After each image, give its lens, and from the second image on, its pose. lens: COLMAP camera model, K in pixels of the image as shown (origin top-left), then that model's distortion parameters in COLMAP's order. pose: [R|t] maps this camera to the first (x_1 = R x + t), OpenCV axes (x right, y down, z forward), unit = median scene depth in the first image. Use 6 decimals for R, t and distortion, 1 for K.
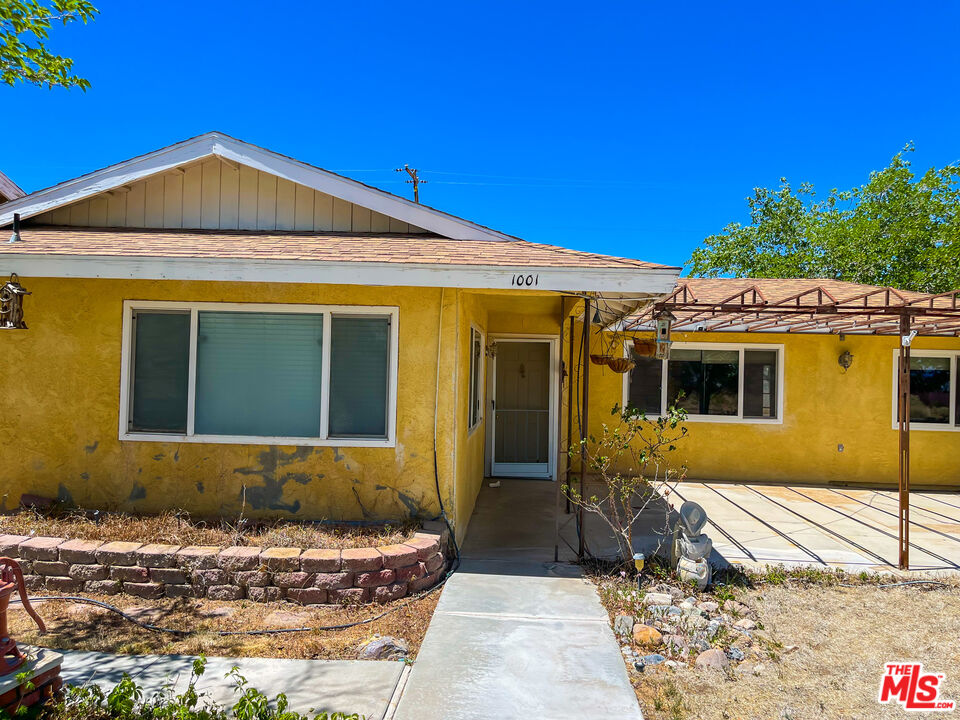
lens RADIAL K [[723.3, 0, 480.0], [0, 723.3, 360.0], [0, 0, 1]] dist [0.055289, -0.104111]
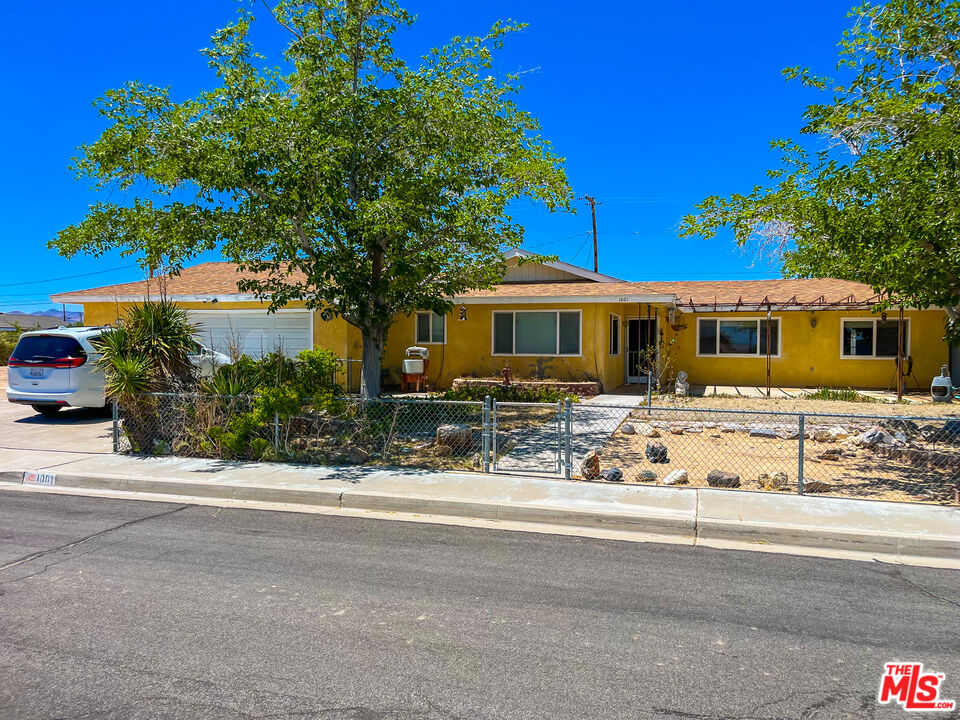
lens RADIAL K [[723.3, 0, 480.0], [0, 723.3, 360.0], [0, 0, 1]] dist [0.055289, -0.104111]
pose [[0.968625, -0.016471, -0.247981, 0.164141], [0.022649, 0.999500, 0.022082, 0.046526], [0.247493, -0.027005, 0.968513, -1.523226]]
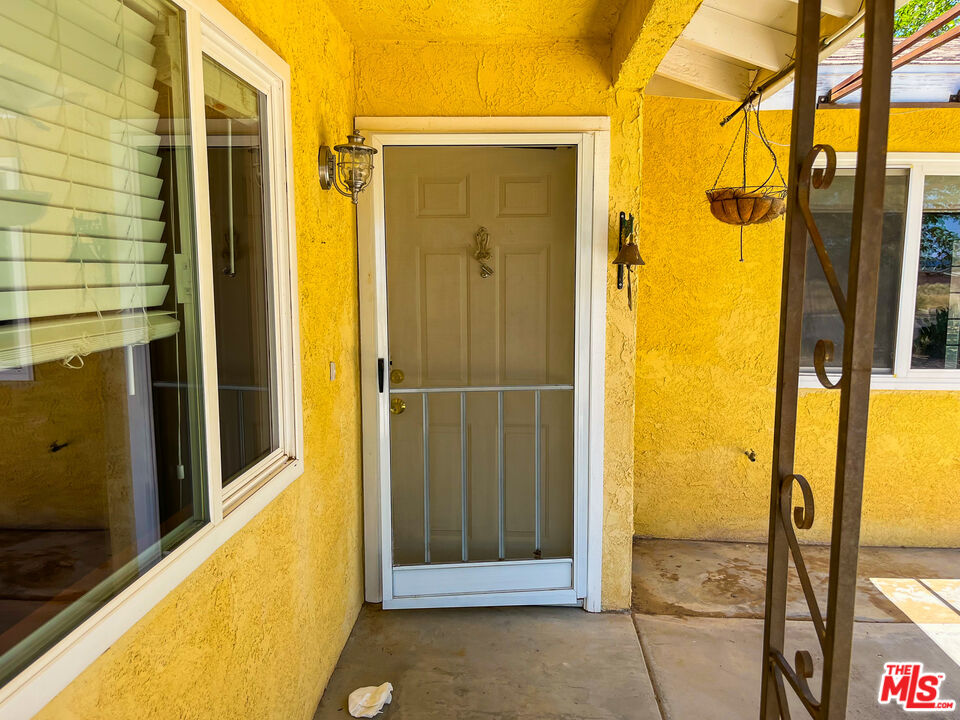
lens RADIAL K [[723.3, 0, 480.0], [0, 723.3, 360.0], [0, 0, 1]] dist [0.055289, -0.104111]
pose [[0.999623, -0.025410, 0.010356, 0.073556], [0.023736, 0.990107, 0.138294, 0.024578], [-0.013768, -0.137996, 0.990337, 0.960063]]
